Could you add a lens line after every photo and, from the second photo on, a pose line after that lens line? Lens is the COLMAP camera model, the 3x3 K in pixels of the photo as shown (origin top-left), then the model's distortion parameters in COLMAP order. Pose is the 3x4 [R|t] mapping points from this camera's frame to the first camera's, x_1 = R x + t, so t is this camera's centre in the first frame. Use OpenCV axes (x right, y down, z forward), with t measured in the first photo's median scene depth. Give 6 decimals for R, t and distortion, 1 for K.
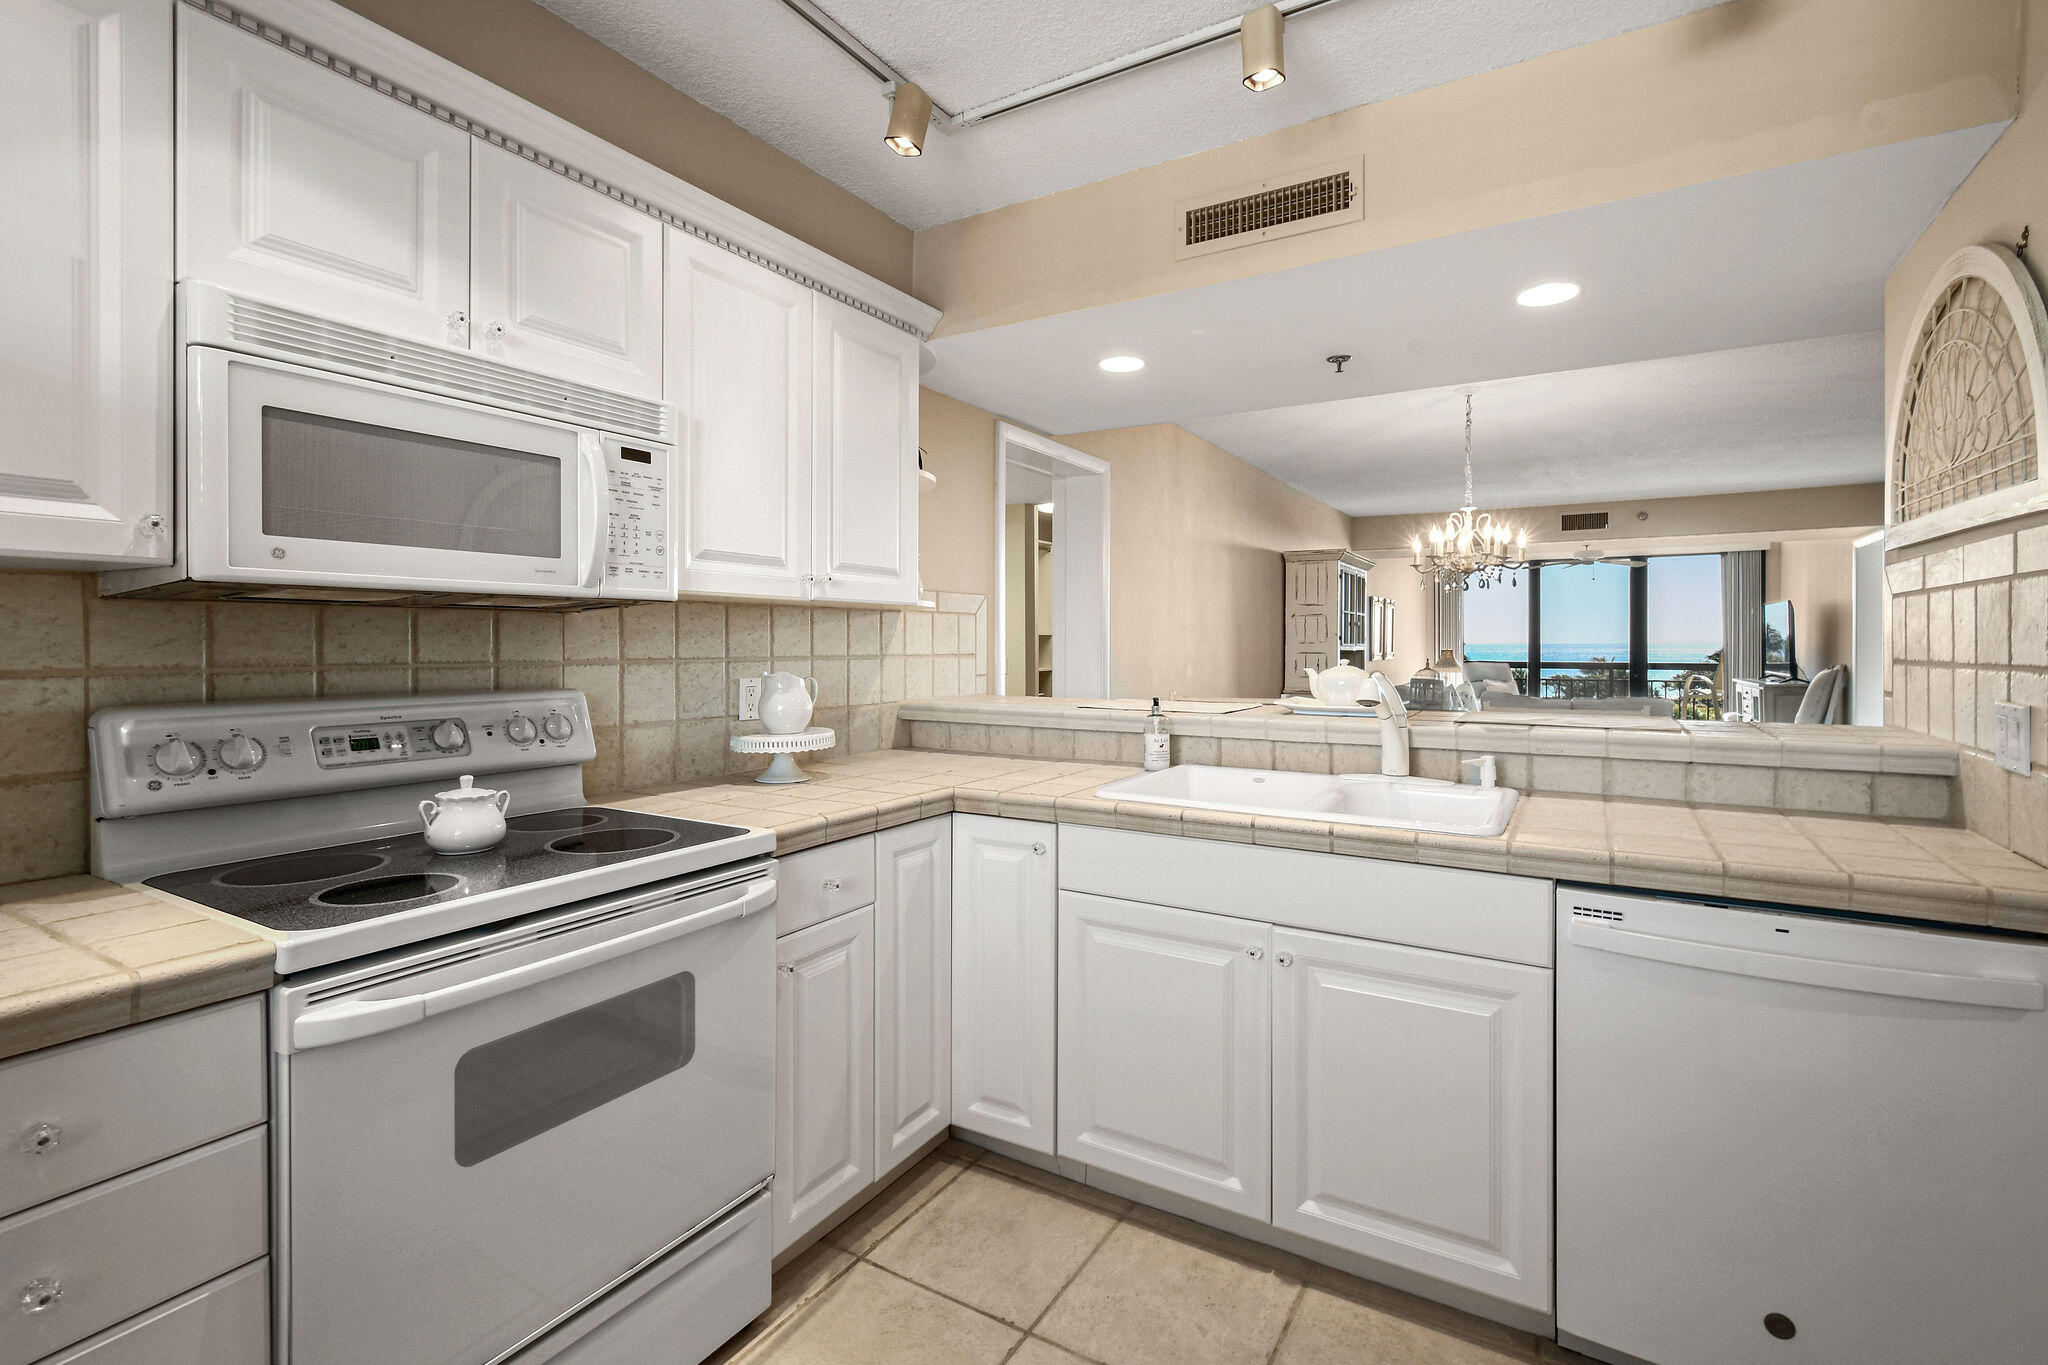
lens RADIAL K [[923.9, 0, 1110.5], [0, 923.9, 661.4], [0, 0, 1]] dist [0.017387, 0.001295]
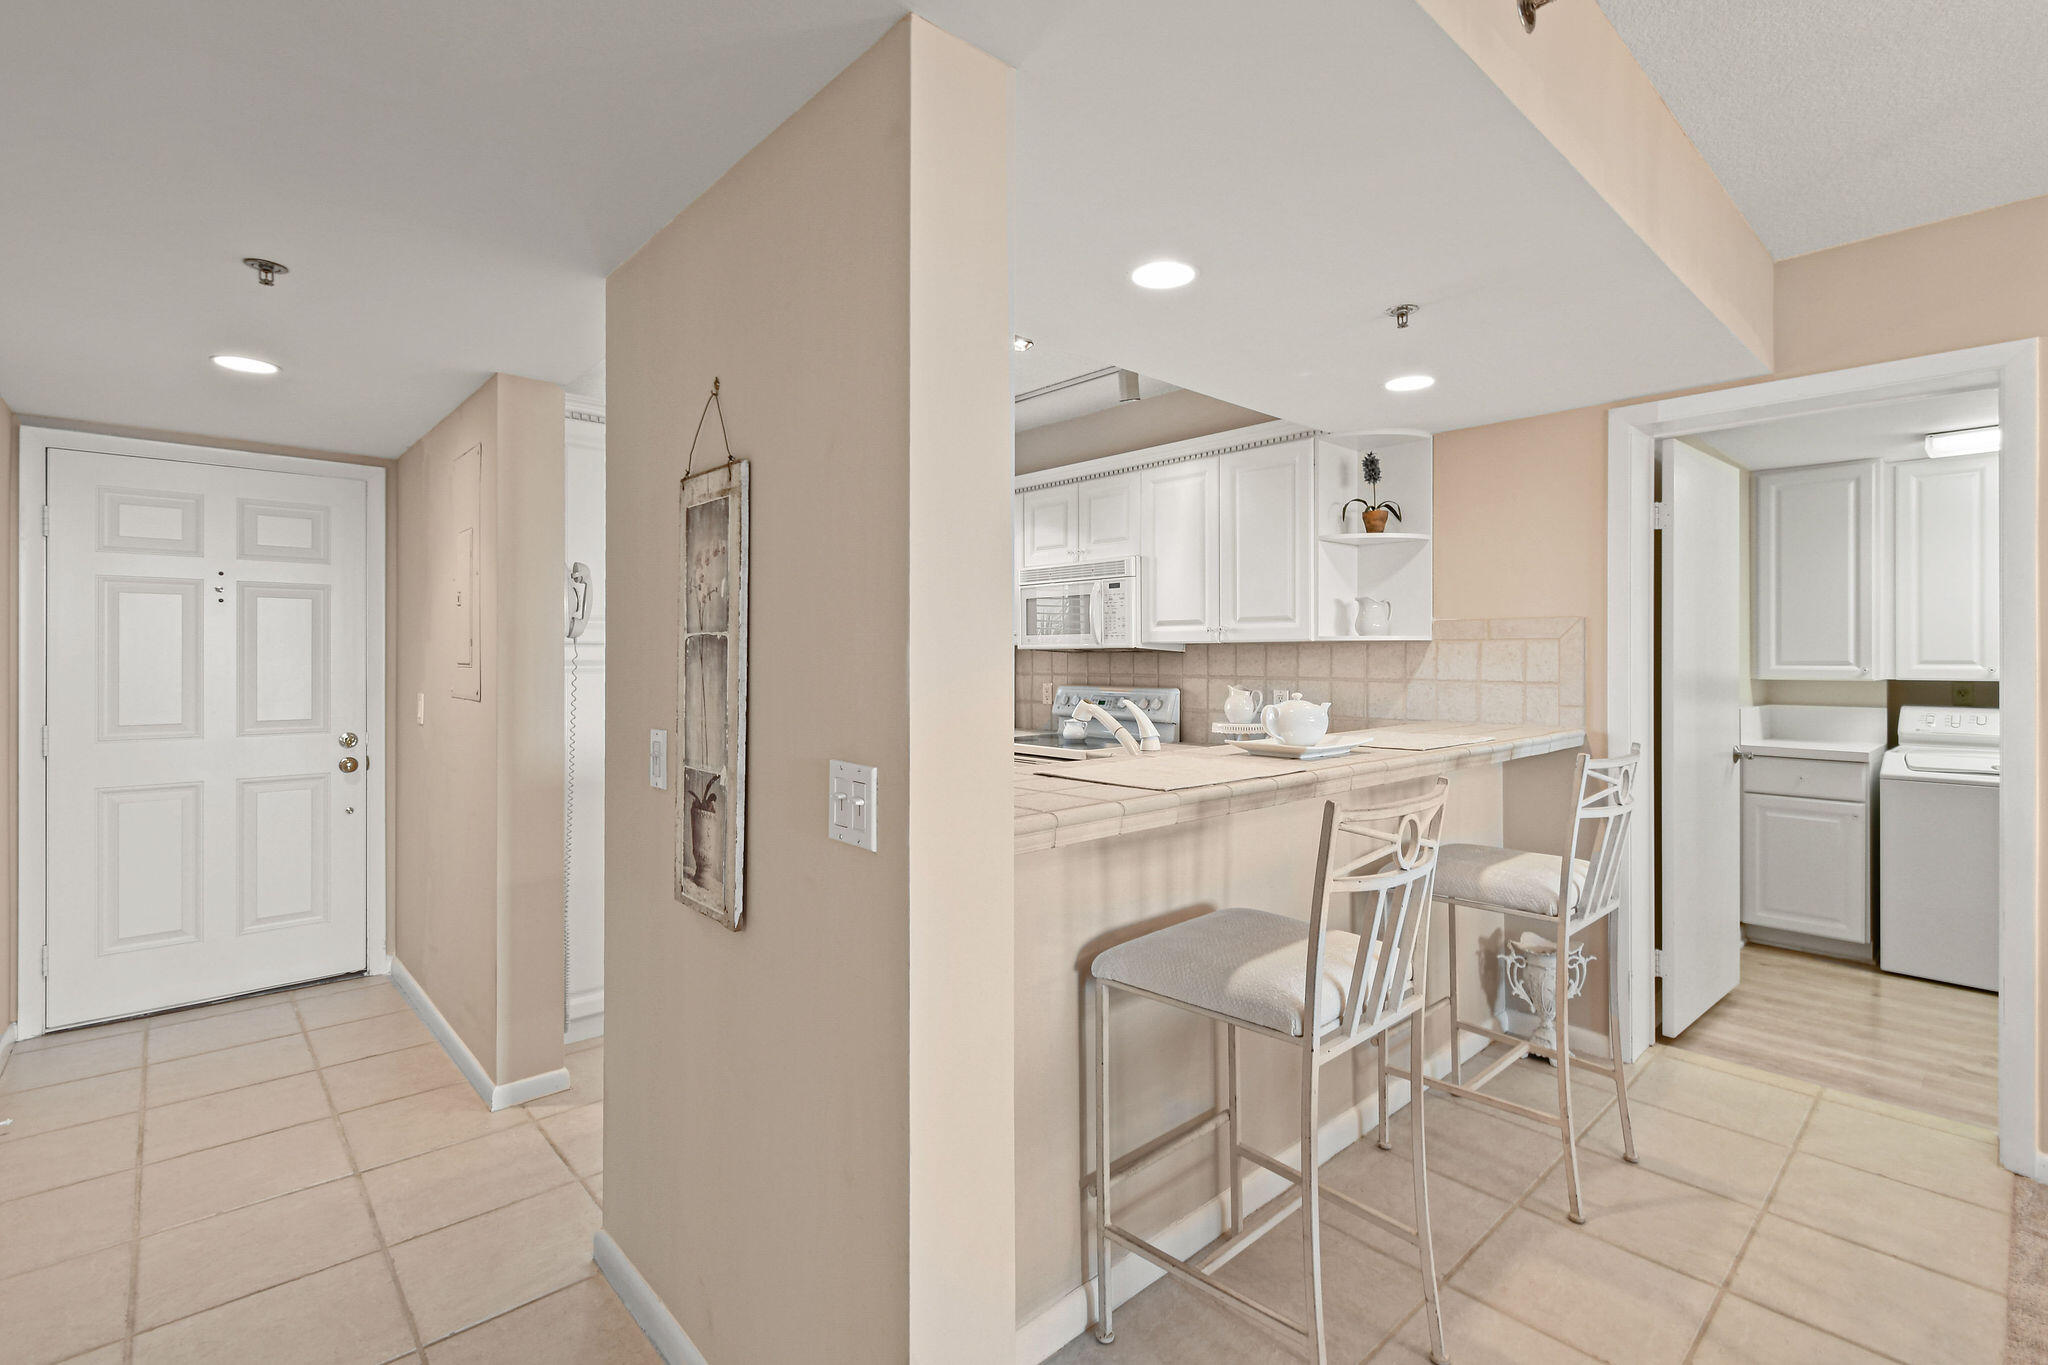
lens RADIAL K [[923.9, 0, 1025.2], [0, 923.9, 665.2], [0, 0, 1]] dist [0.017387, 0.001295]
pose [[-0.323995, 0.007809, -0.946027, 1.394850], [-0.019666, 0.999694, 0.014988, -0.044662], [0.945854, 0.023460, -0.323742, 1.243334]]
